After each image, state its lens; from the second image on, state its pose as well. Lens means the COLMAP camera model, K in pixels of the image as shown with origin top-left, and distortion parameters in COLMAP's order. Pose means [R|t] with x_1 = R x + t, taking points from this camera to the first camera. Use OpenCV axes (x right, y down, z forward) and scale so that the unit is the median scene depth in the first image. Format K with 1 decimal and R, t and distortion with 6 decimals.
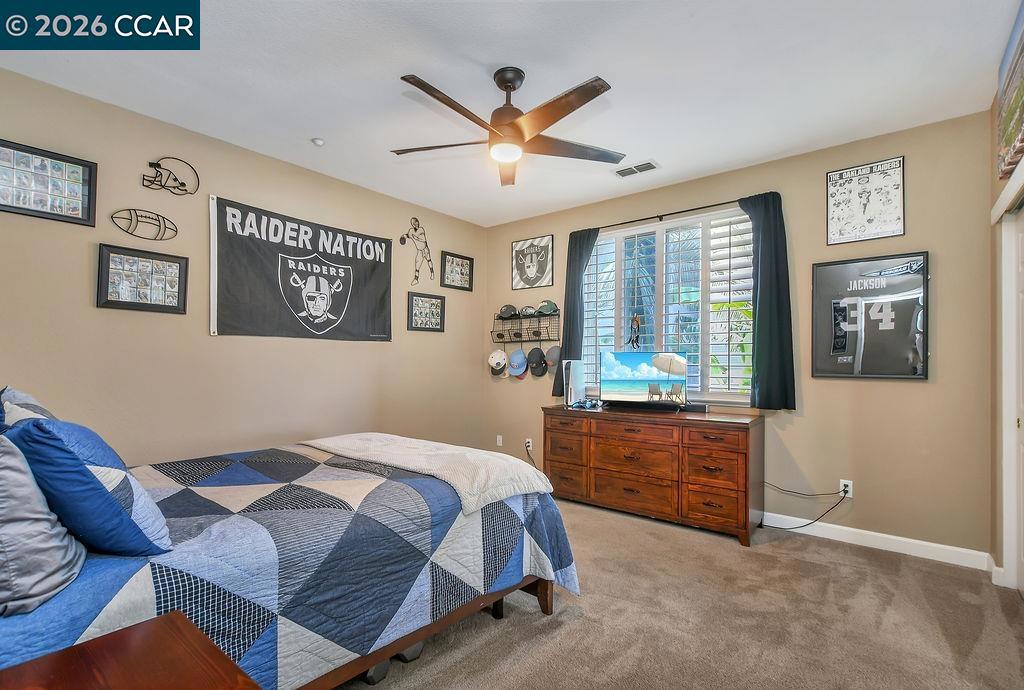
lens RADIAL K [[476.9, 0, 512.0], [0, 476.9, 345.0], [0, 0, 1]] dist [0.002417, 0.000144]
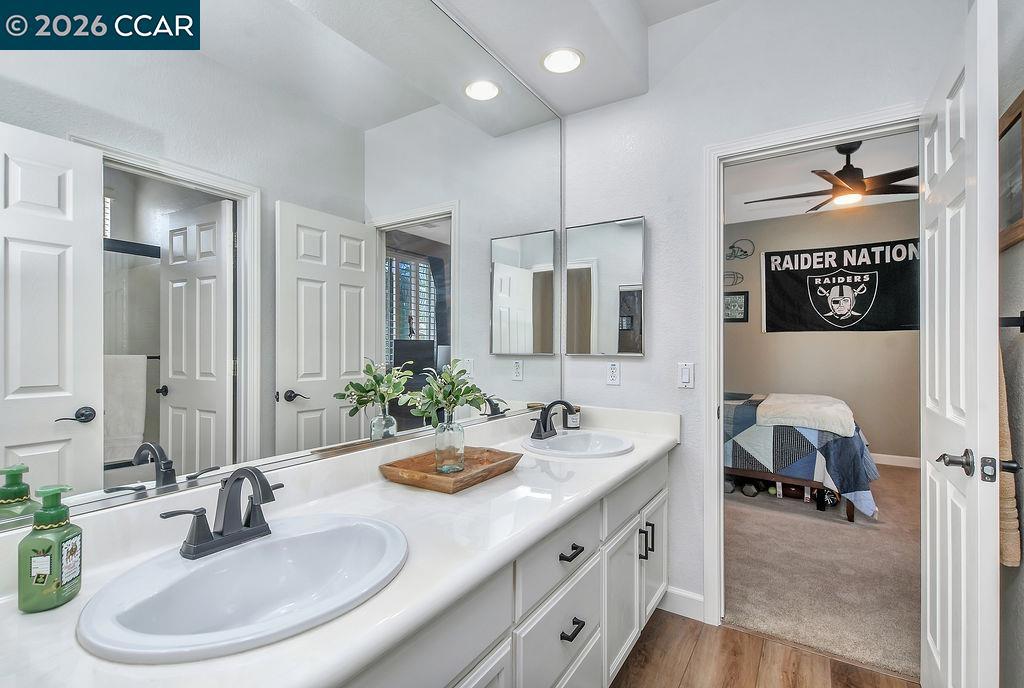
lens RADIAL K [[476.9, 0, 512.0], [0, 476.9, 344.0], [0, 0, 1]] dist [0.002417, 0.000144]
pose [[0.104295, -0.015266, -0.994429, 0.863819], [0.028093, 0.999528, -0.012398, 0.014649], [0.994149, -0.026644, 0.104675, -0.086945]]
